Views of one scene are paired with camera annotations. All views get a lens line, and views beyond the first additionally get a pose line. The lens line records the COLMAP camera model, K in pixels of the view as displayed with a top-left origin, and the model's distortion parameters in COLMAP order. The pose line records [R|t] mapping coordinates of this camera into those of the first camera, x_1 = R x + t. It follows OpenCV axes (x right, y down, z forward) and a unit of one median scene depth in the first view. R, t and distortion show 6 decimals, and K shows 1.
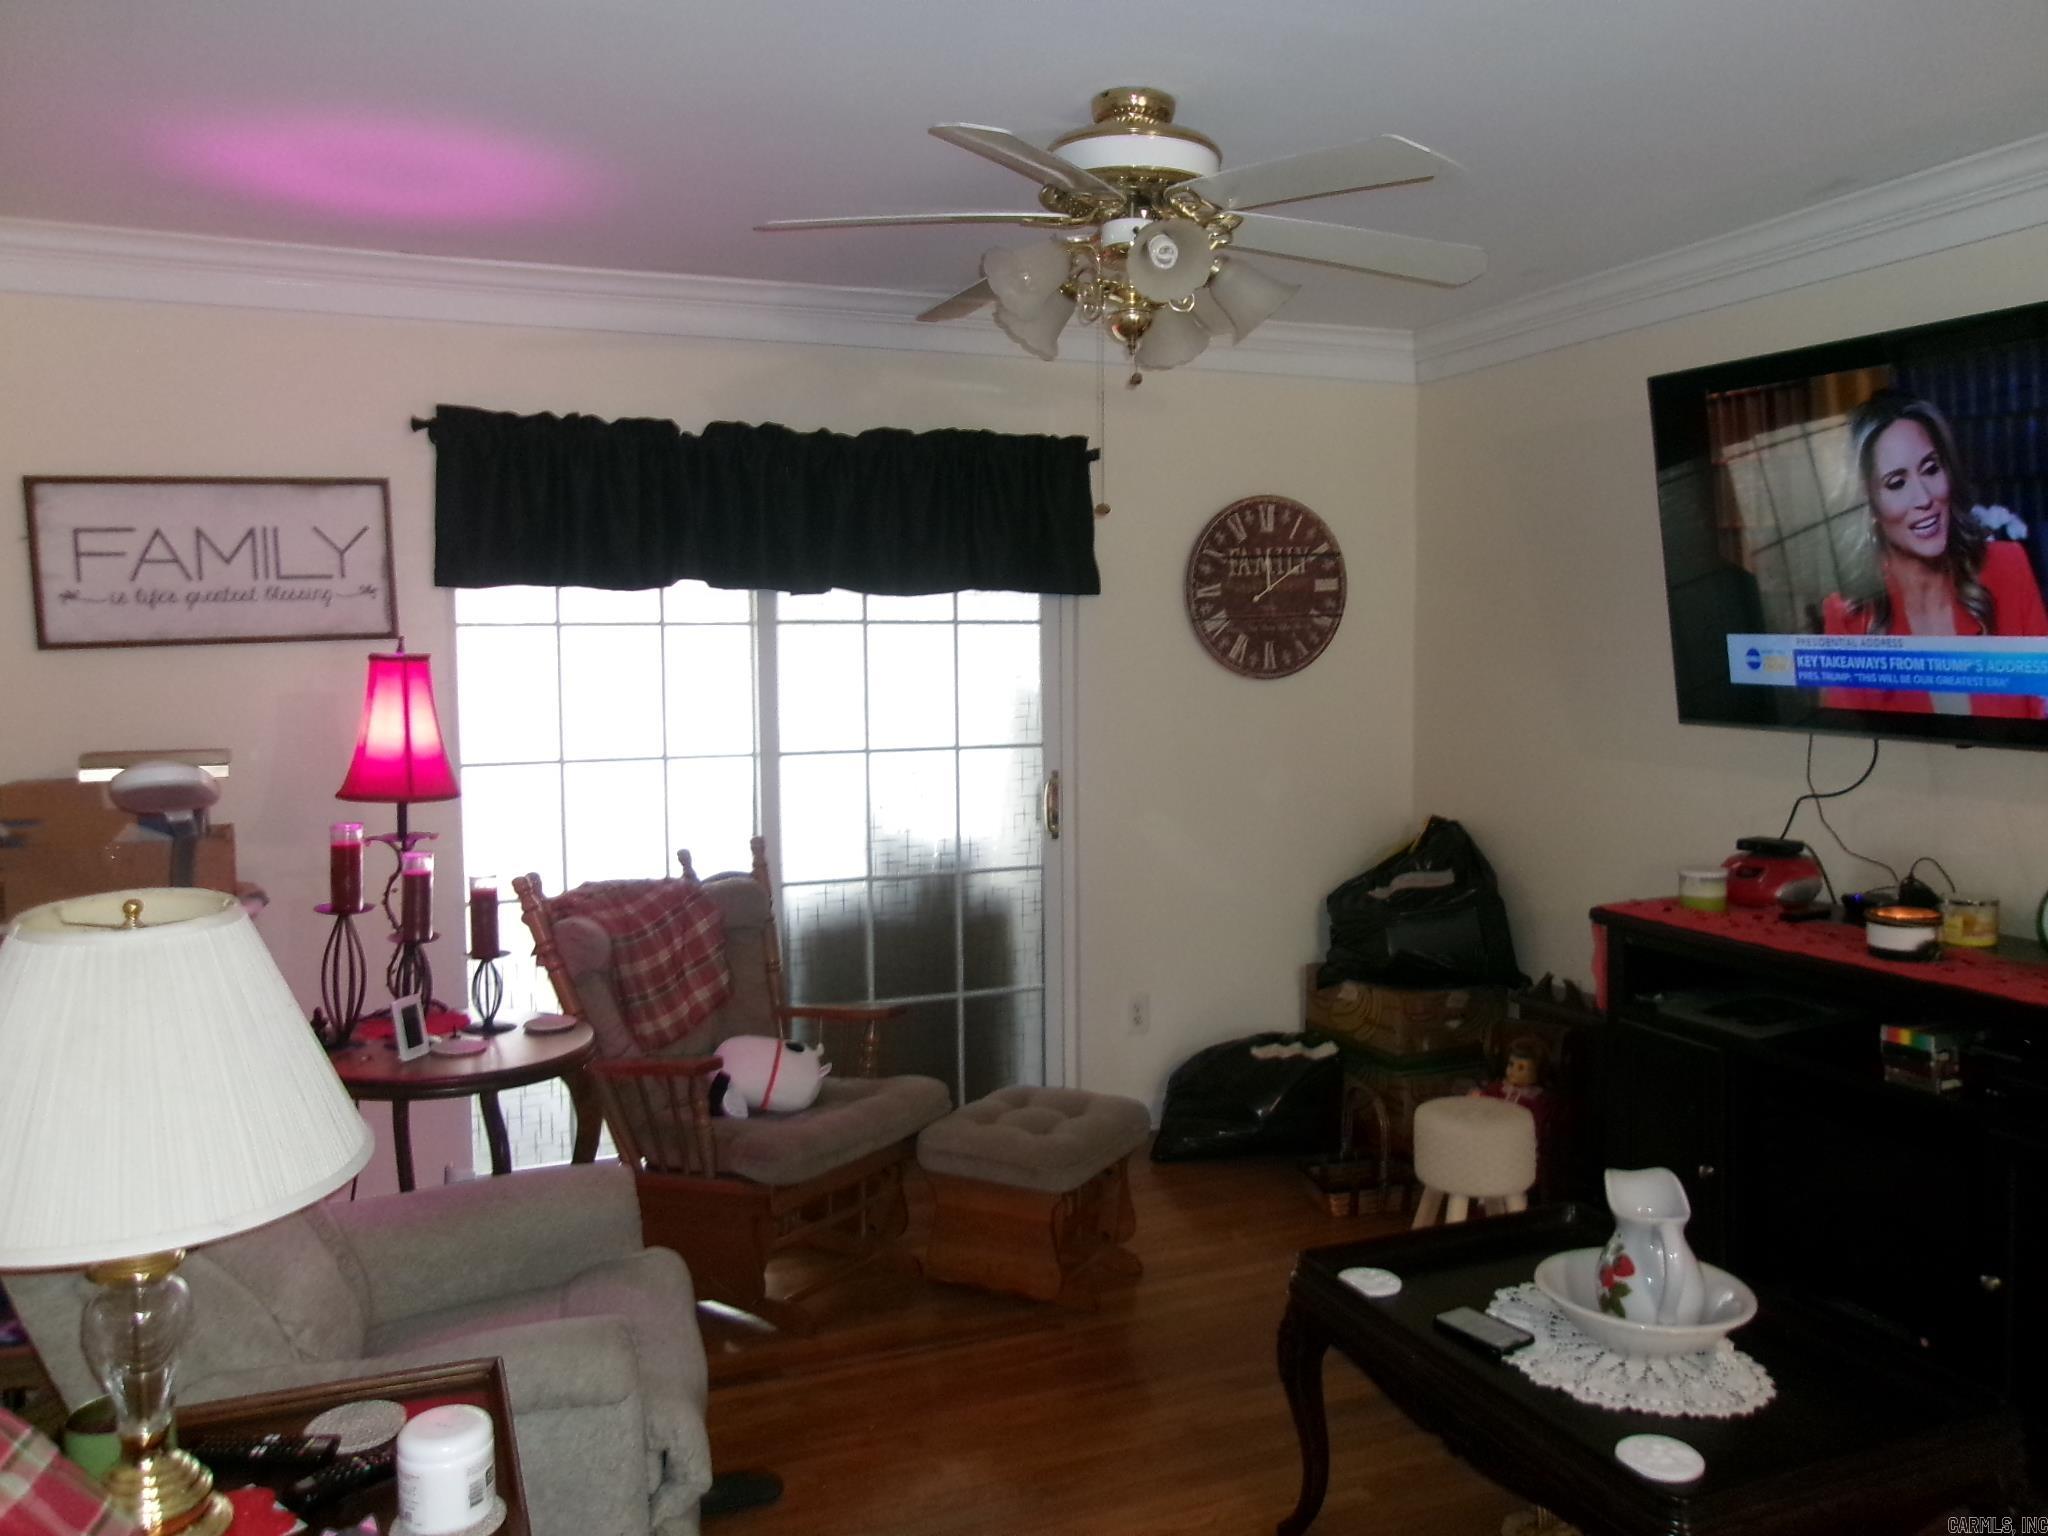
lens RADIAL K [[1577.9, 0, 1024.4], [0, 1577.9, 773.2], [0, 0, 1]] dist [-0.048030, 0.050533]
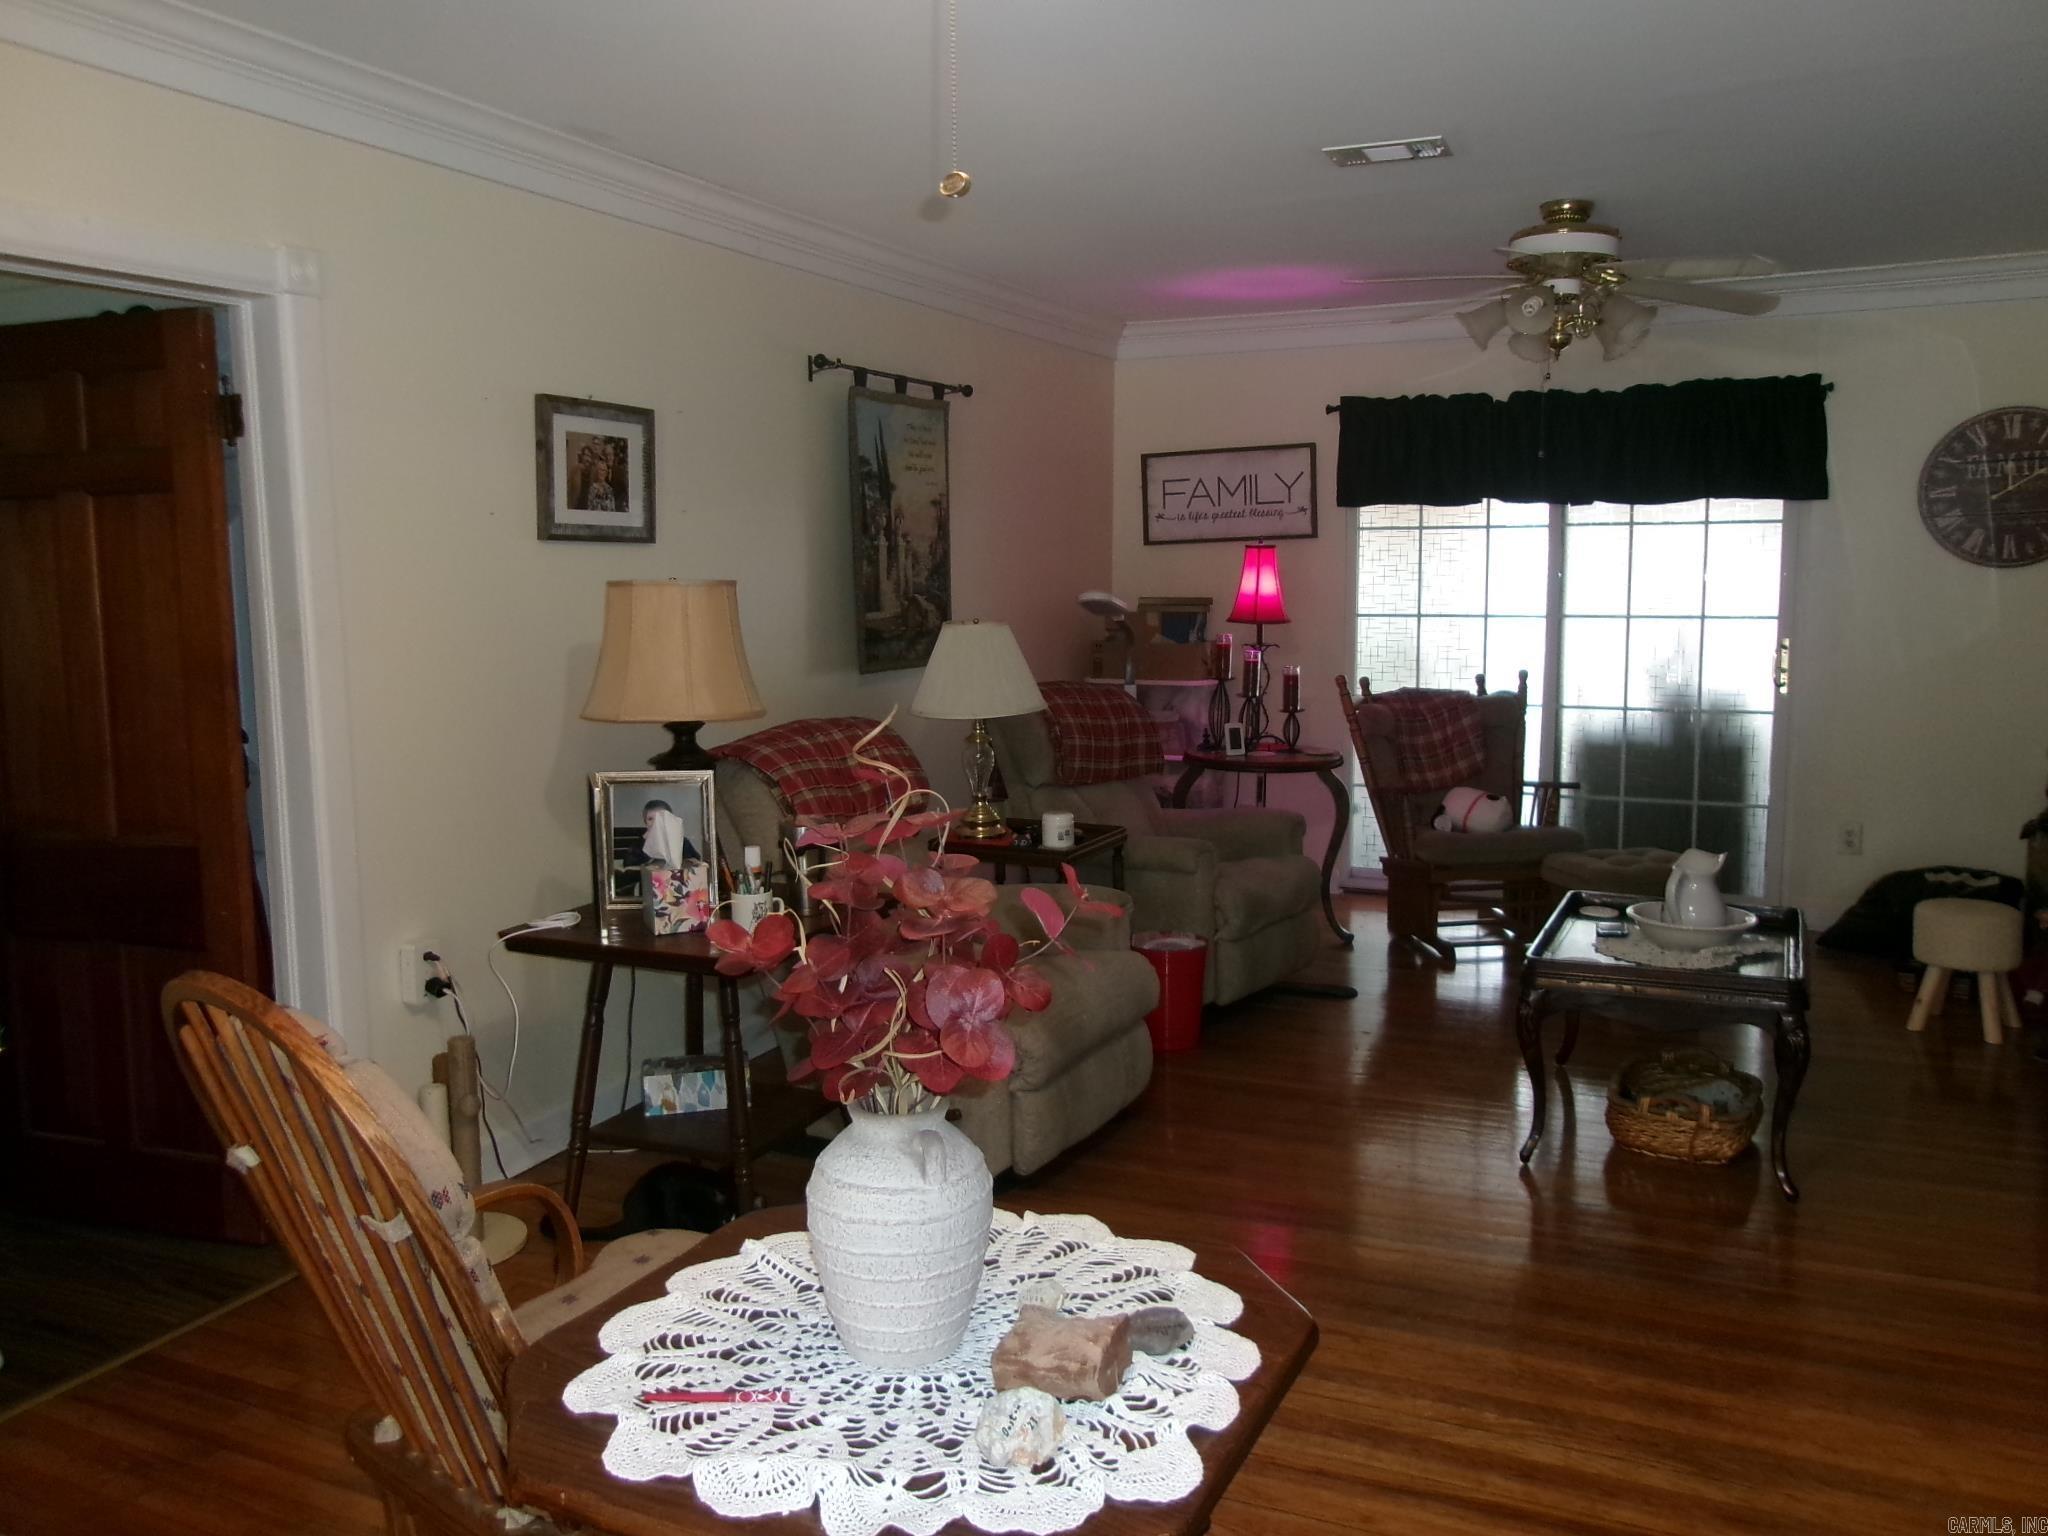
lens RADIAL K [[1577.9, 0, 1013.6], [0, 1577.9, 770.8], [0, 0, 1]] dist [-0.048030, 0.050533]
pose [[0.668439, 0.094838, -0.737696, 0.578610], [-0.056548, 0.995447, 0.076736, 0.046261], [0.741614, -0.009578, 0.670758, -0.338089]]
